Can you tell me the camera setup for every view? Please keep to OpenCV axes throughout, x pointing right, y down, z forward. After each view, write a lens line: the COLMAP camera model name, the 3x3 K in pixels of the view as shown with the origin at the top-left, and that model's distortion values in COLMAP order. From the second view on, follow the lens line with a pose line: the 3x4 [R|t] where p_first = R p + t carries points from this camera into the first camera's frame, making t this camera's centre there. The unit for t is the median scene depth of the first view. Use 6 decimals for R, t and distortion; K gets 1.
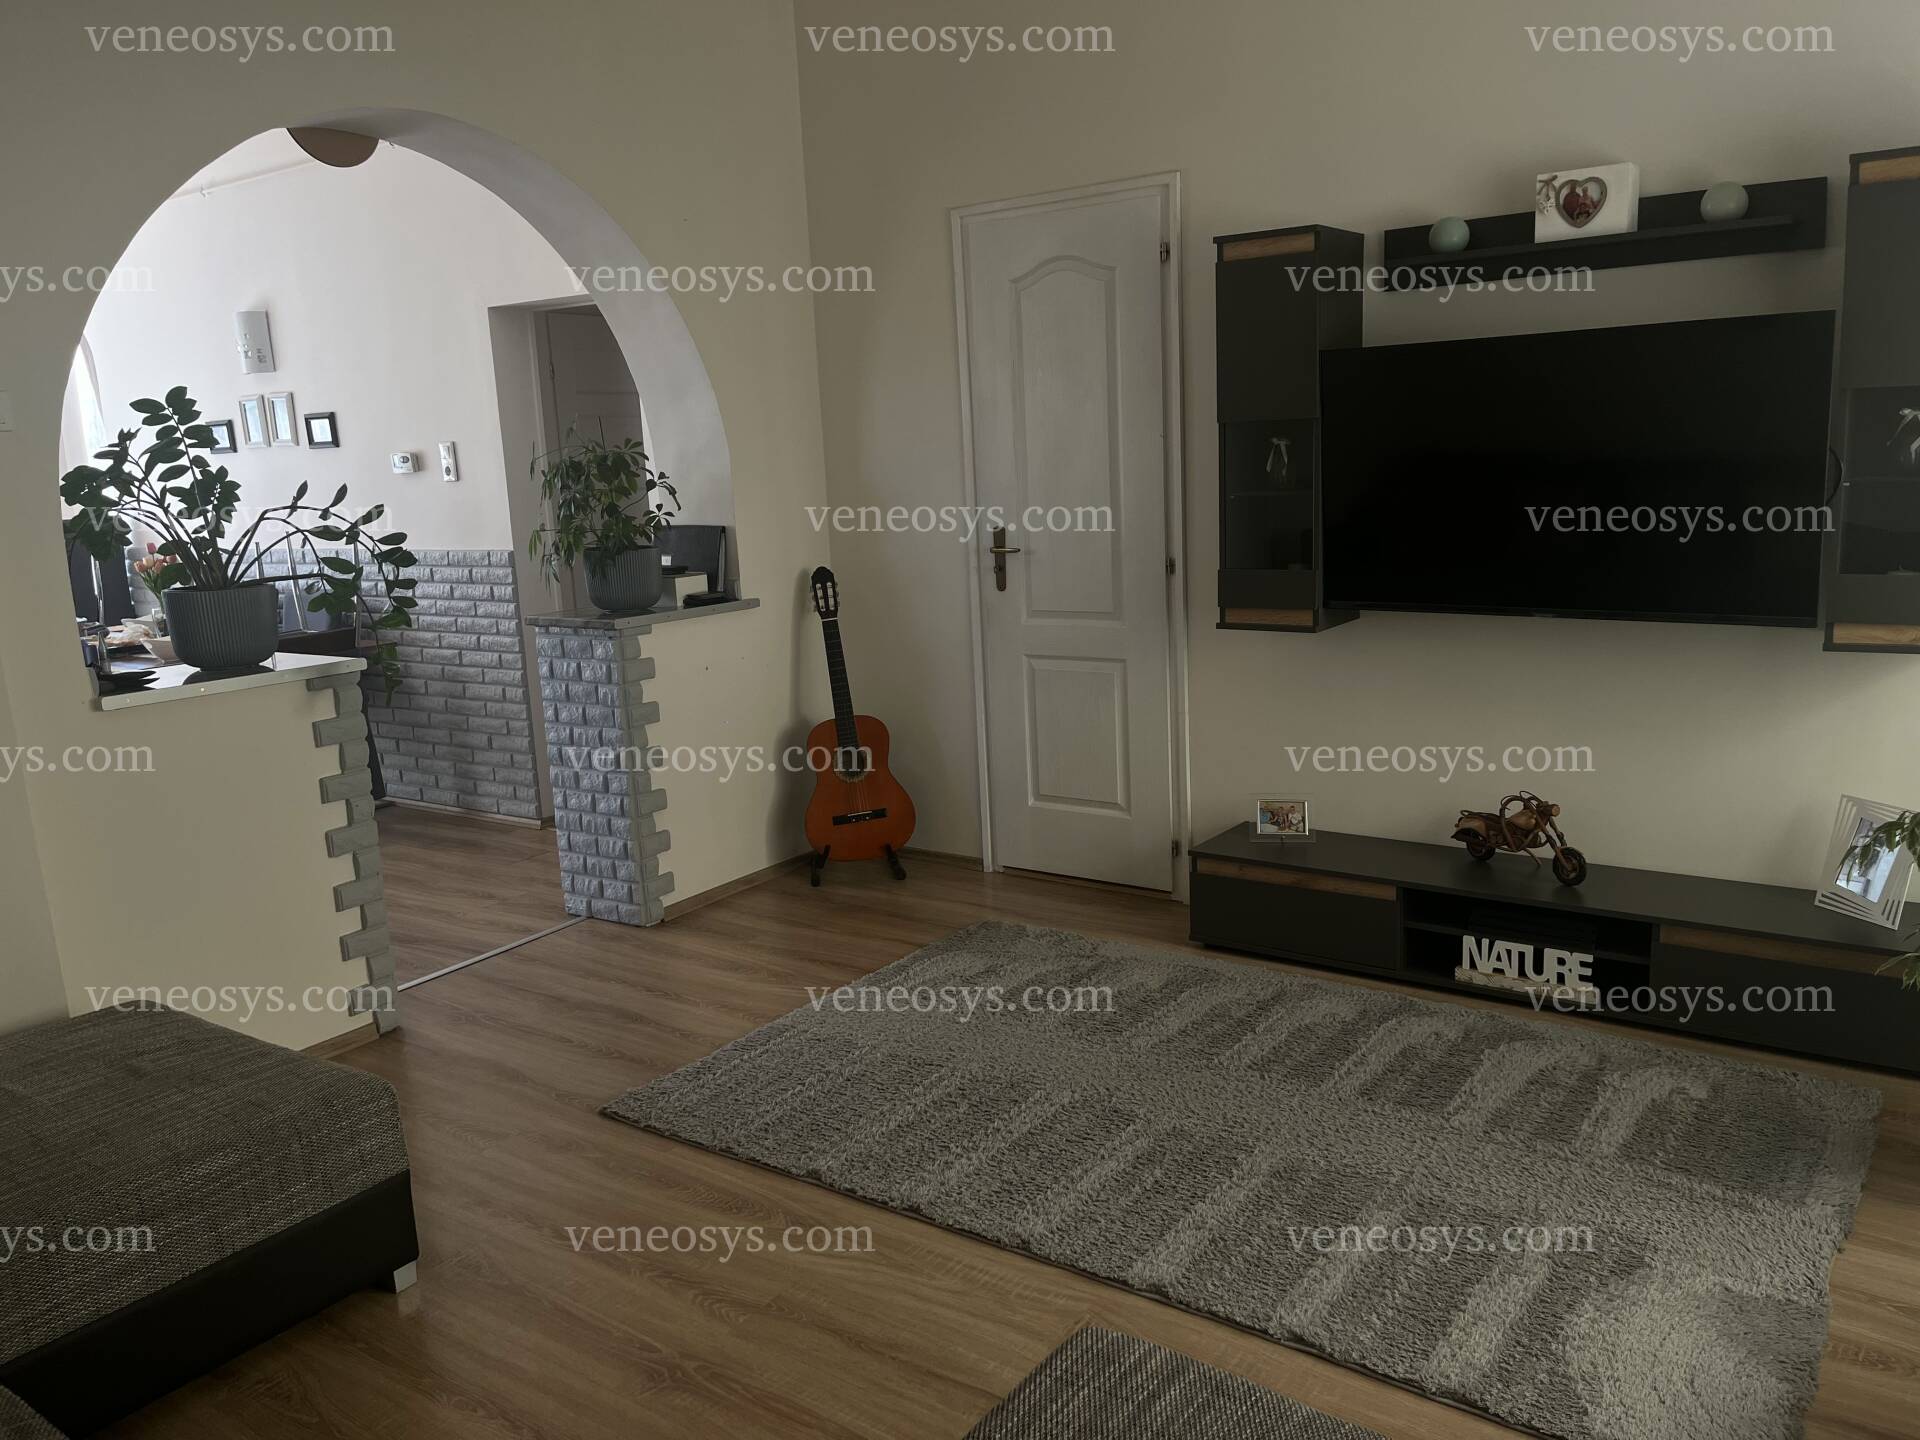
lens RADIAL K [[1439.7, 0, 965.0], [0, 1439.7, 722.4], [0, 0, 1]] dist [0.008029, -0.002371]
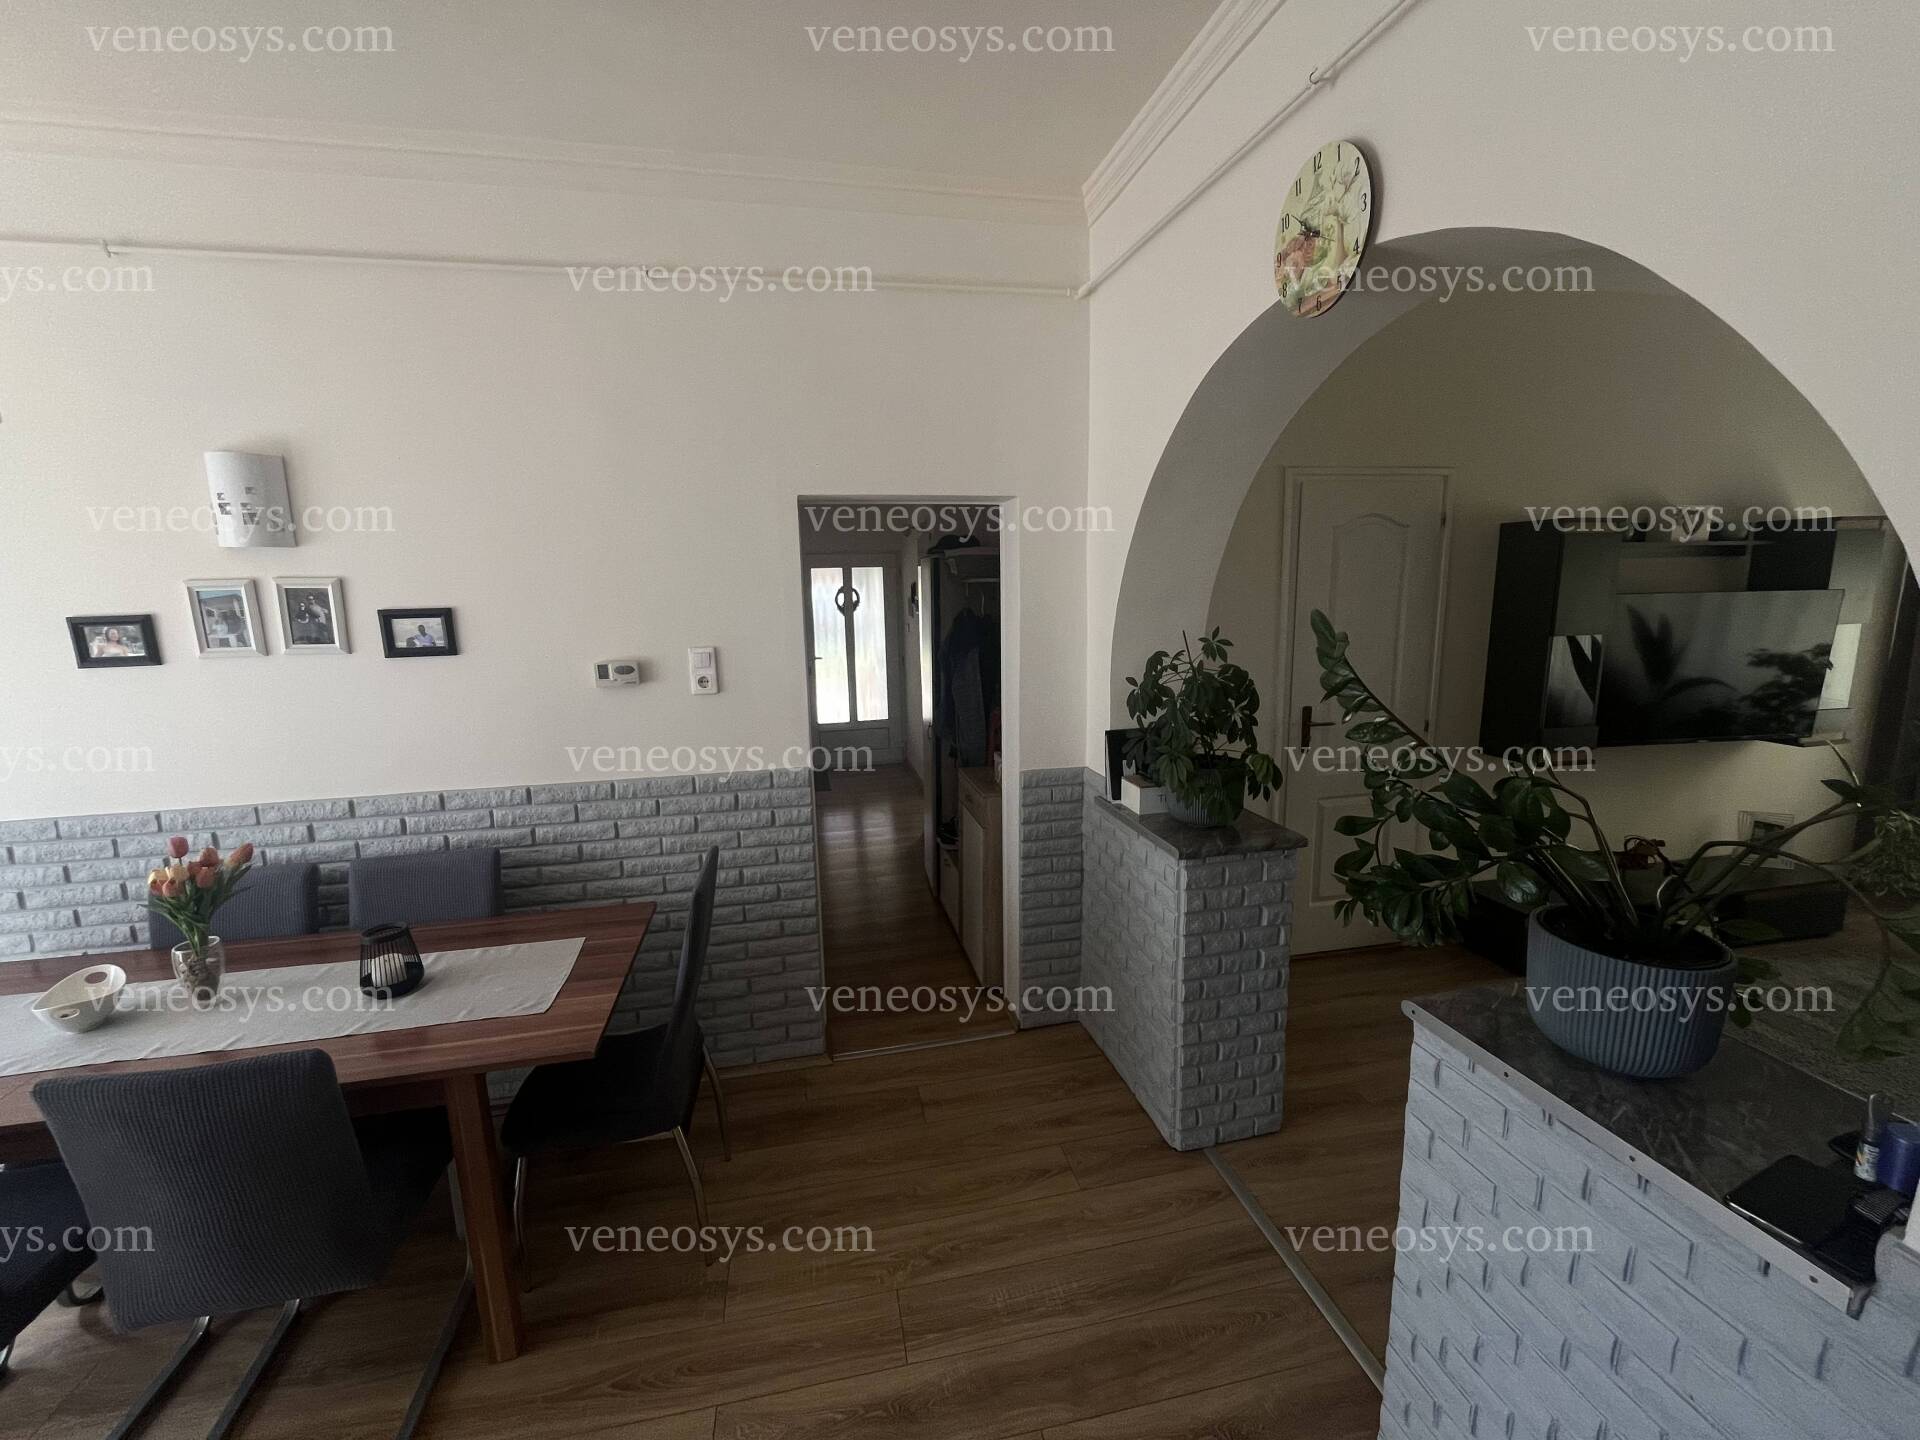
lens RADIAL K [[780.7, 0, 952.7], [0, 780.7, 711.4], [0, 0, 1]] dist [0.001342, 0.000136]
pose [[0.698054, -0.090476, 0.710306, -0.584289], [0.125453, 0.992095, 0.003080, -0.142025], [-0.704970, 0.086960, 0.703886, 0.584488]]
